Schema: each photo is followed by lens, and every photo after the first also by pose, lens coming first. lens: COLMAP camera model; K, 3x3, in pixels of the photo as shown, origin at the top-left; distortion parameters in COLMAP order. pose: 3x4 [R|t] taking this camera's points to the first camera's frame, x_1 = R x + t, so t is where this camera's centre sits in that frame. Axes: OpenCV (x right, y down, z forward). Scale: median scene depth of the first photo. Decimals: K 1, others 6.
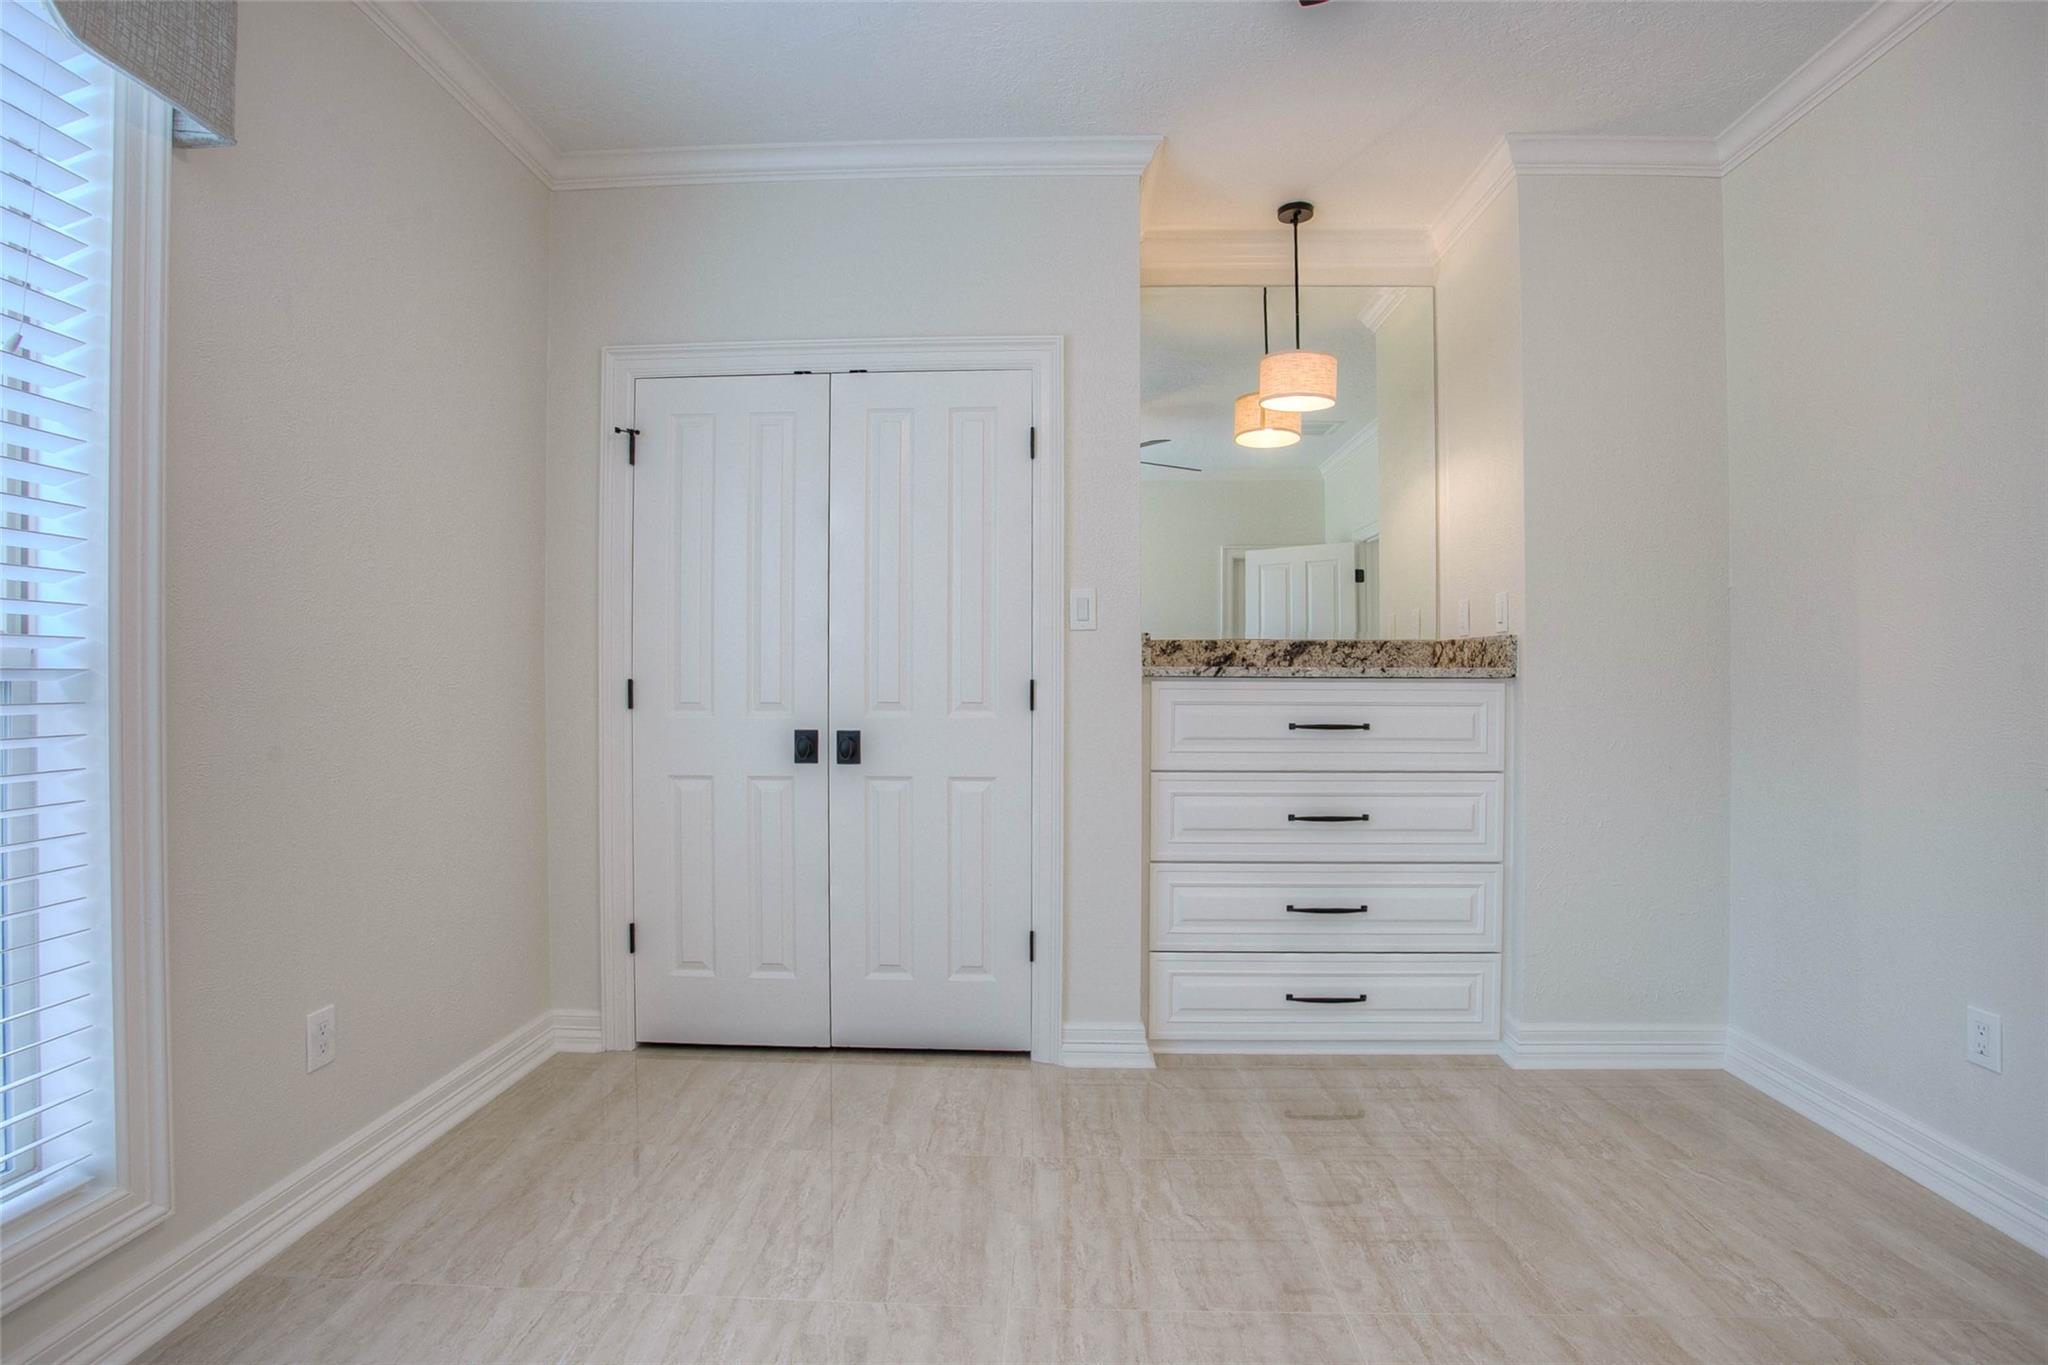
lens RADIAL K [[1011.6, 0, 1014.1], [0, 1011.6, 686.4], [0, 0, 1]] dist [-0.104727, 0.044588]
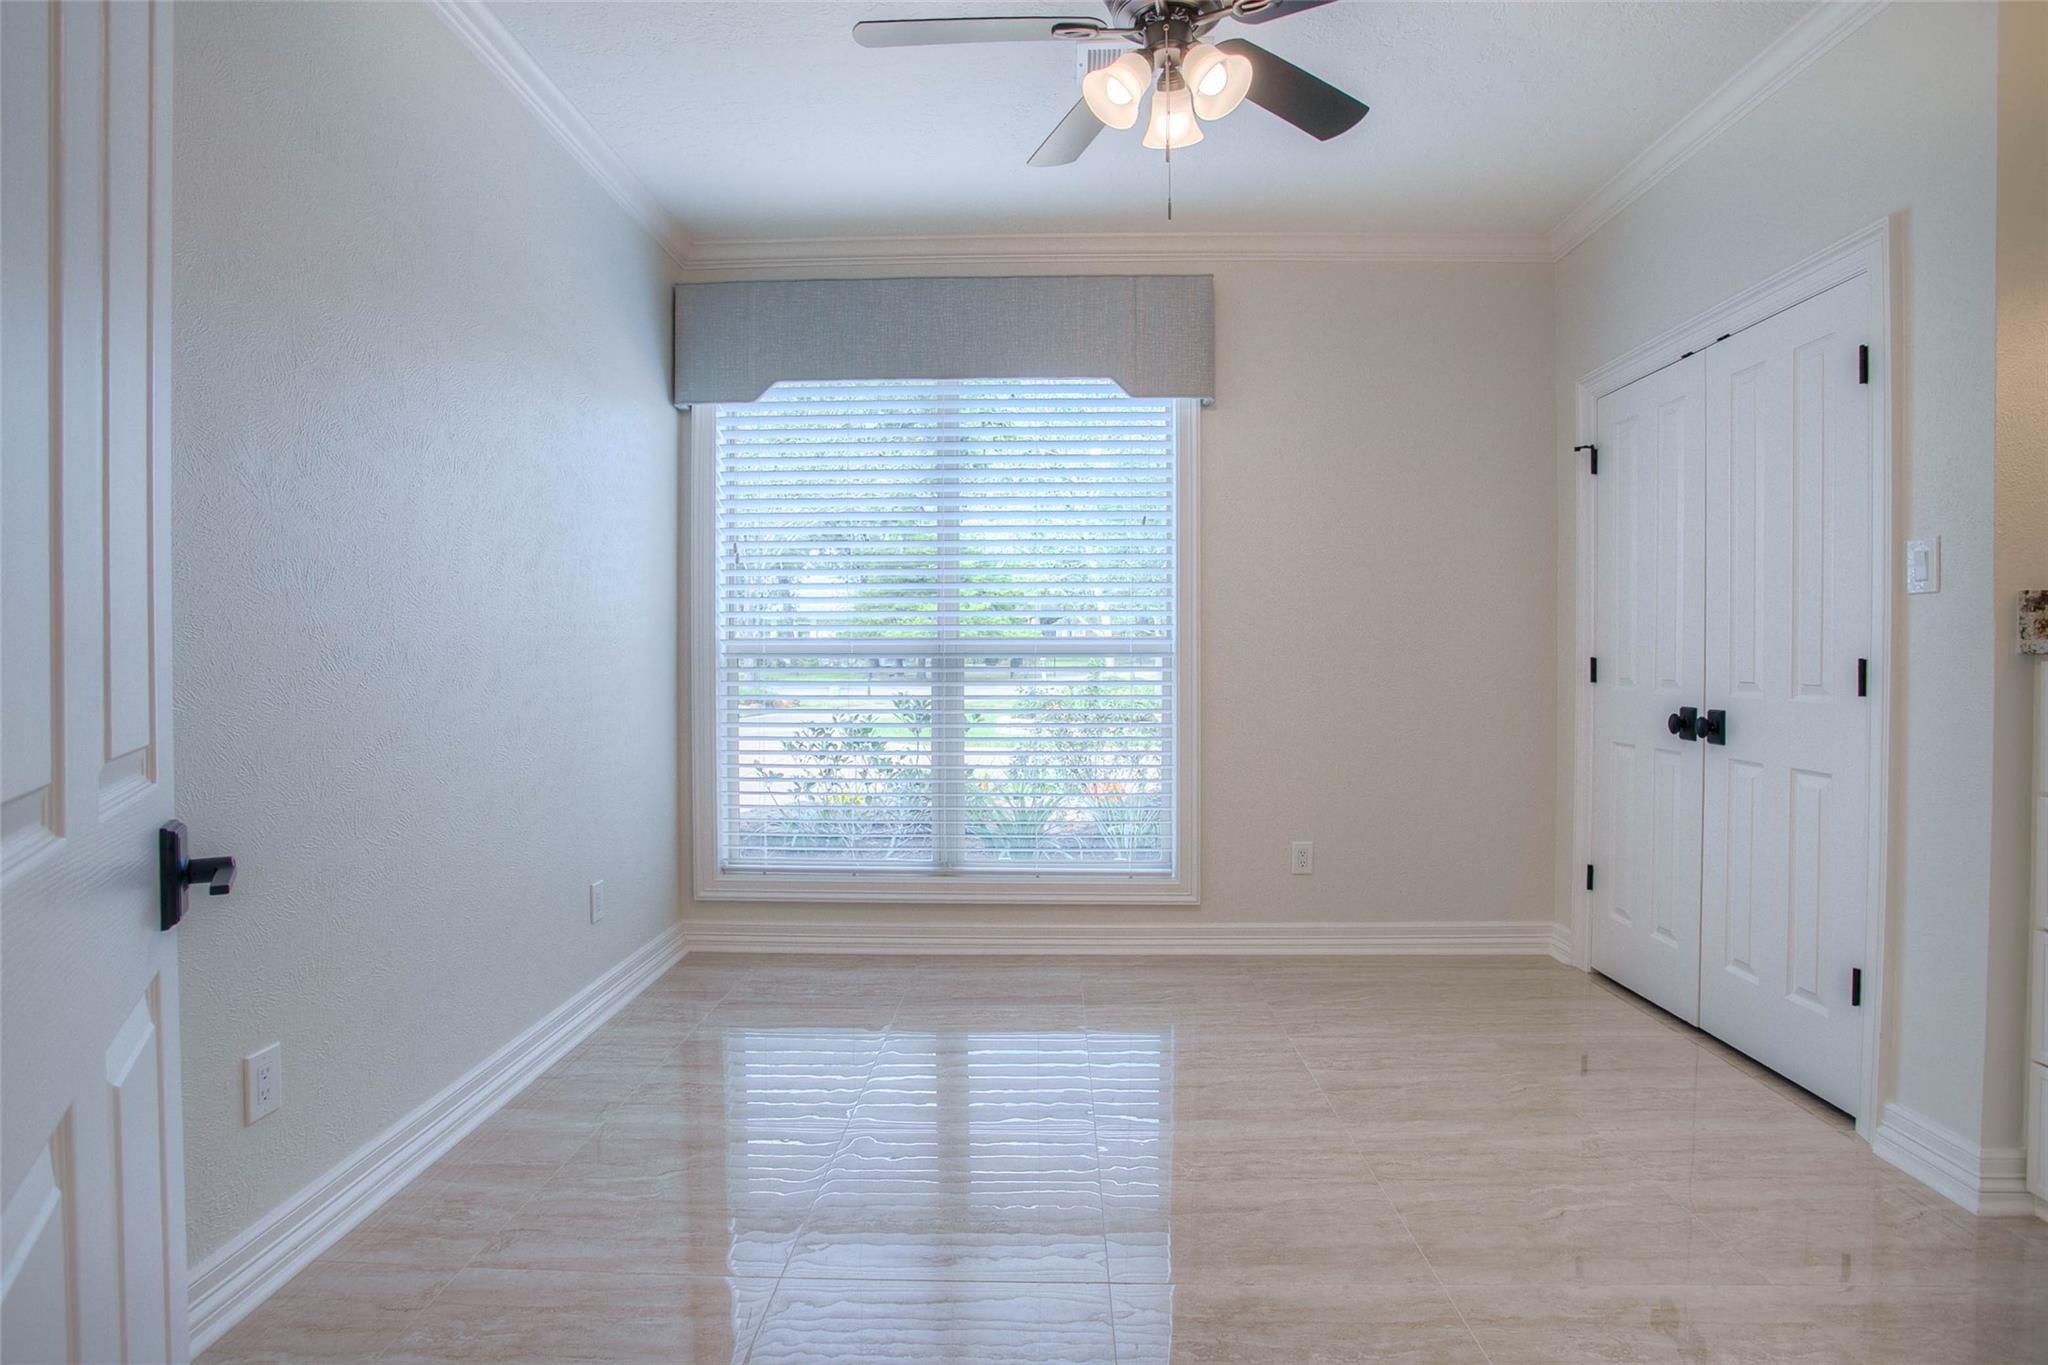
lens RADIAL K [[997.2, 0, 1020.4], [0, 997.2, 670.8], [0, 0, 1]] dist [-0.056855, 0.000427]
pose [[0.008642, 0.013183, -0.999876, 0.773661], [-0.002059, 0.999911, 0.013166, -0.005246], [0.999961, 0.001945, 0.008668, 0.317969]]
